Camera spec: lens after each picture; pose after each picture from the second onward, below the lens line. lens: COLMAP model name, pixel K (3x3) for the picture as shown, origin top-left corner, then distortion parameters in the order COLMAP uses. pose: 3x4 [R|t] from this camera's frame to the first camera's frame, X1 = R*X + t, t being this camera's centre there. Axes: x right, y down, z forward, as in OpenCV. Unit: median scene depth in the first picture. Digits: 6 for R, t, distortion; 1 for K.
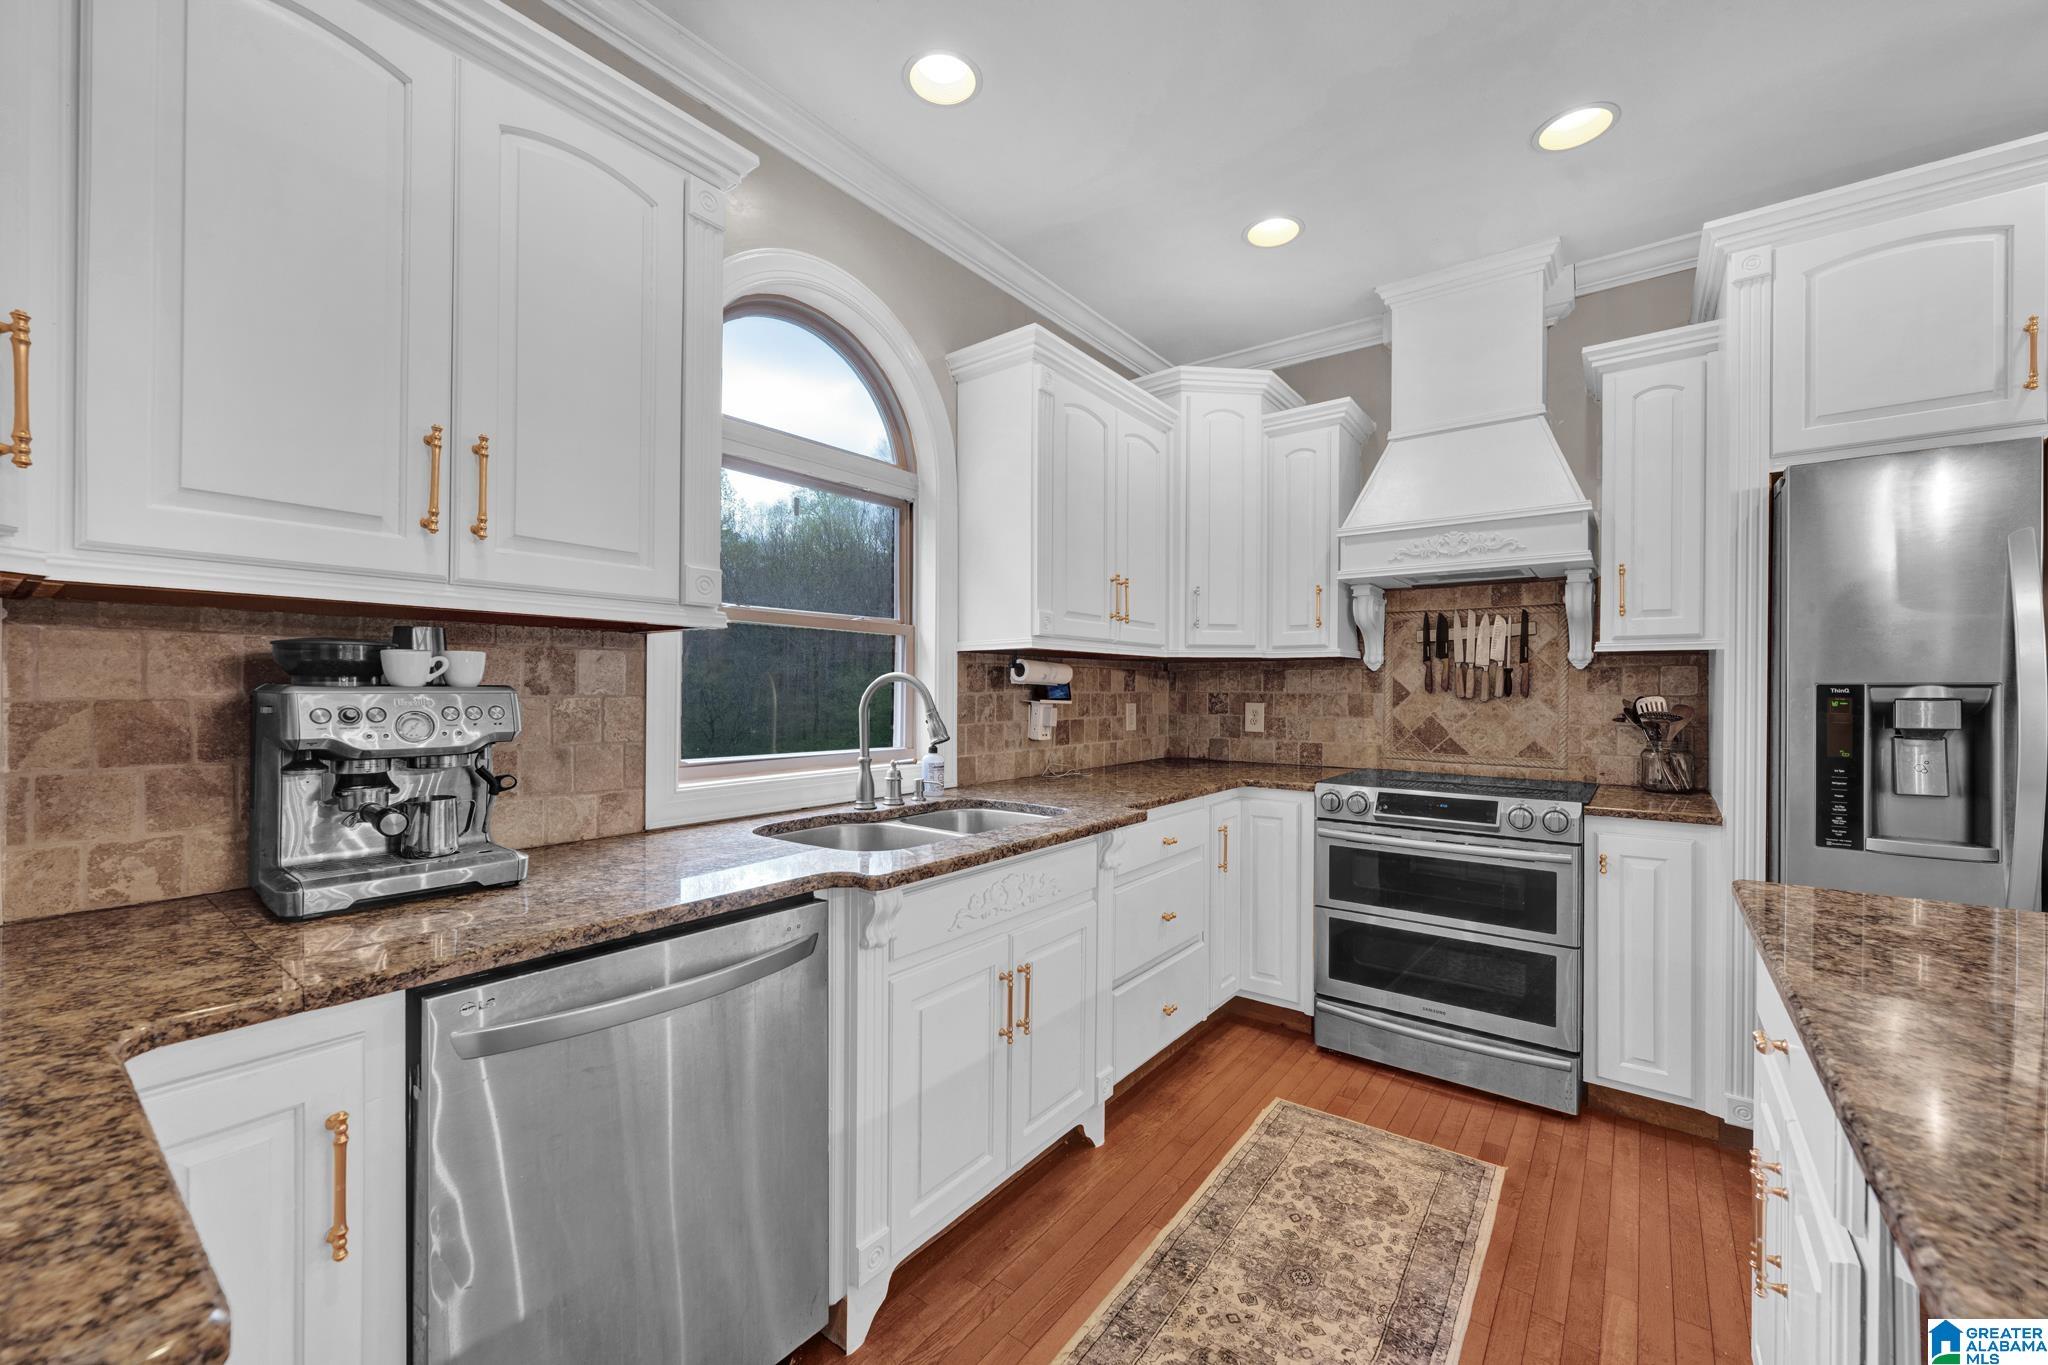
lens RADIAL K [[809.6, 0, 1025.1], [0, 809.6, 686.4], [0, 0, 1]] dist [0.000090, -0.000007]
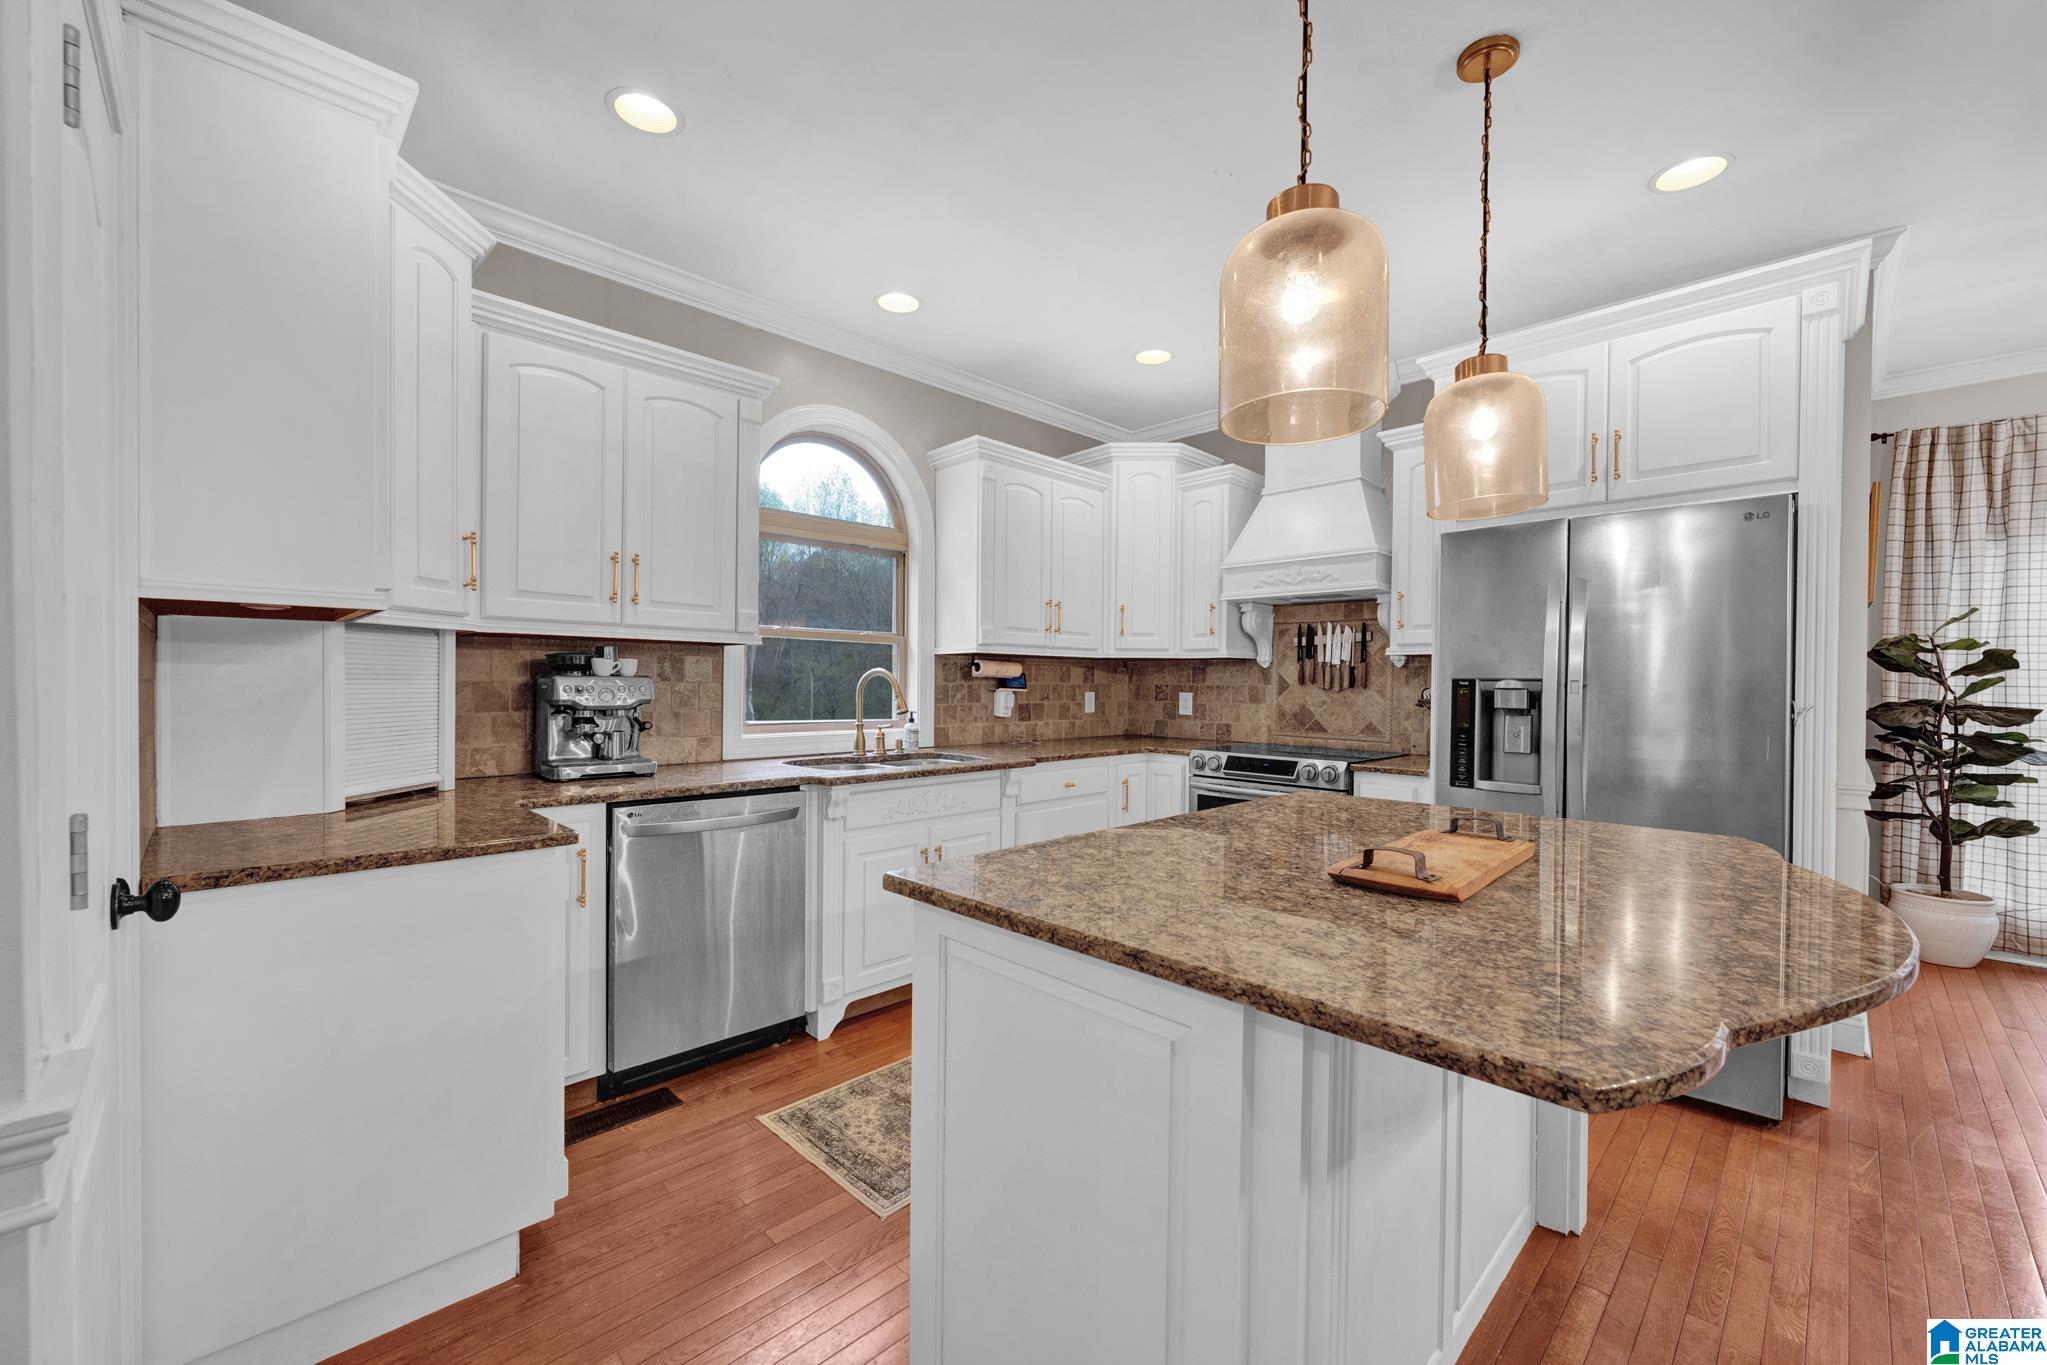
lens RADIAL K [[809.2, 0, 1022.2], [0, 809.2, 685.7], [0, 0, 1]] dist [0.000090, -0.000007]
pose [[0.989850, 0.005791, -0.141996, 0.400022], [-0.004815, 0.999962, 0.007219, 0.003098], [0.142033, -0.006462, 0.989841, -0.604500]]
